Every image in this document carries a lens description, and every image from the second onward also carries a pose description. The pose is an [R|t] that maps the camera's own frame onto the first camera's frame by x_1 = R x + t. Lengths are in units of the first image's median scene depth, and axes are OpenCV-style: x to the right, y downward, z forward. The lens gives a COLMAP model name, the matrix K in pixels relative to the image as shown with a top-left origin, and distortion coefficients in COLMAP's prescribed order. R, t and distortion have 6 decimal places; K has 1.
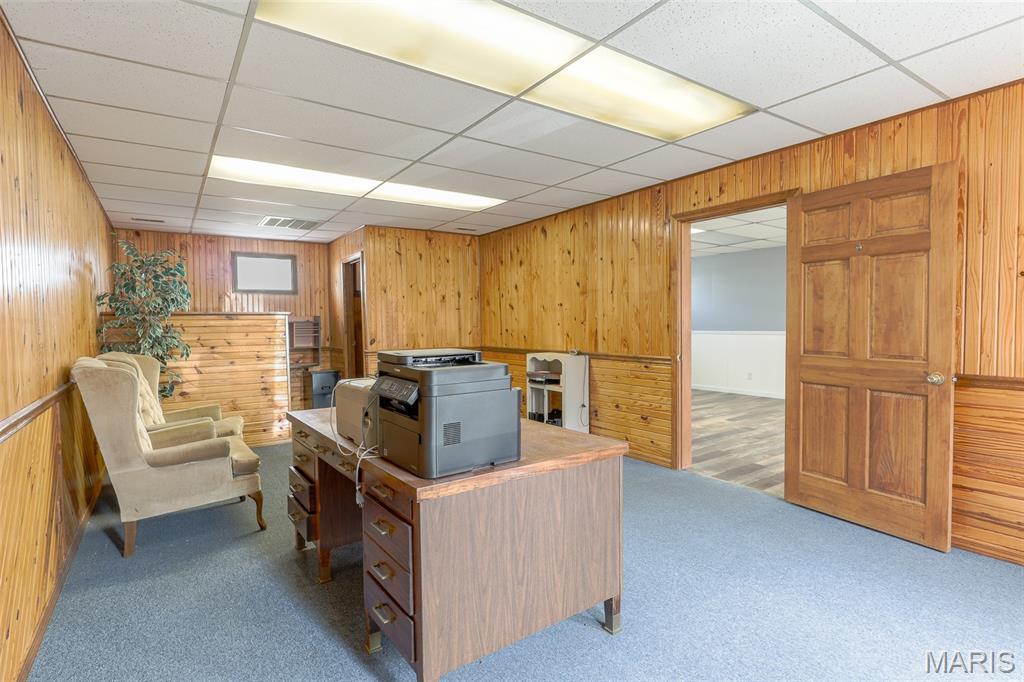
lens RADIAL K [[510.7, 0, 512.0], [0, 510.7, 341.0], [0, 0, 1]] dist [-0.003902, 0.000230]
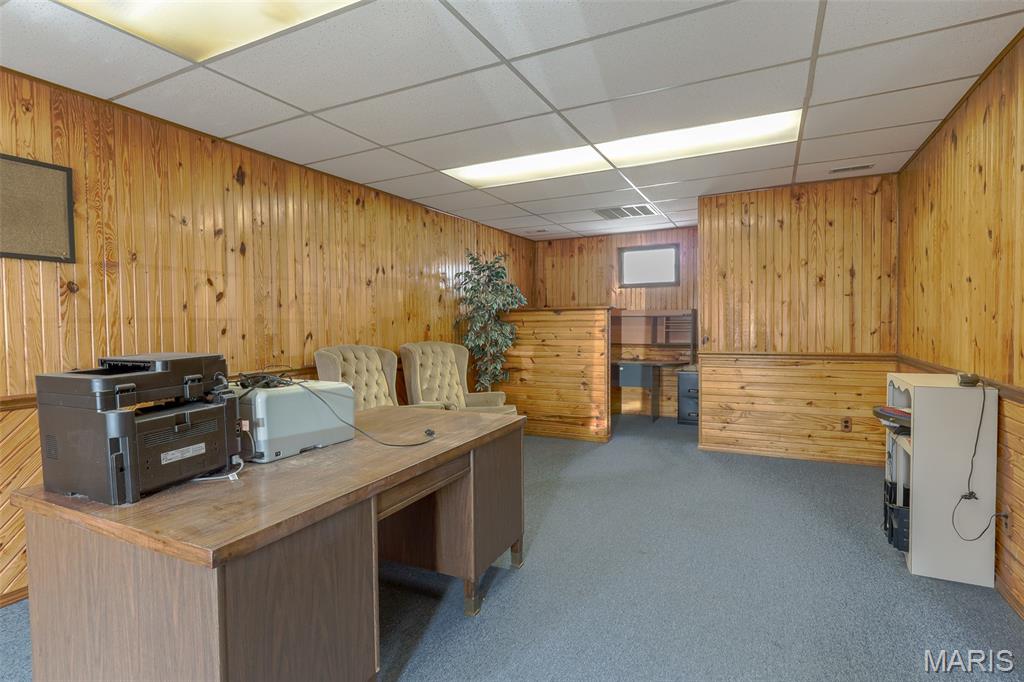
lens RADIAL K [[510.7, 0, 512.0], [0, 510.7, 341.0], [0, 0, 1]] dist [-0.003902, 0.000230]
pose [[0.480706, 0.039026, -0.876013, 0.277573], [-0.024166, 0.999219, 0.031254, -0.015011], [0.876549, 0.006146, 0.481274, 0.334055]]
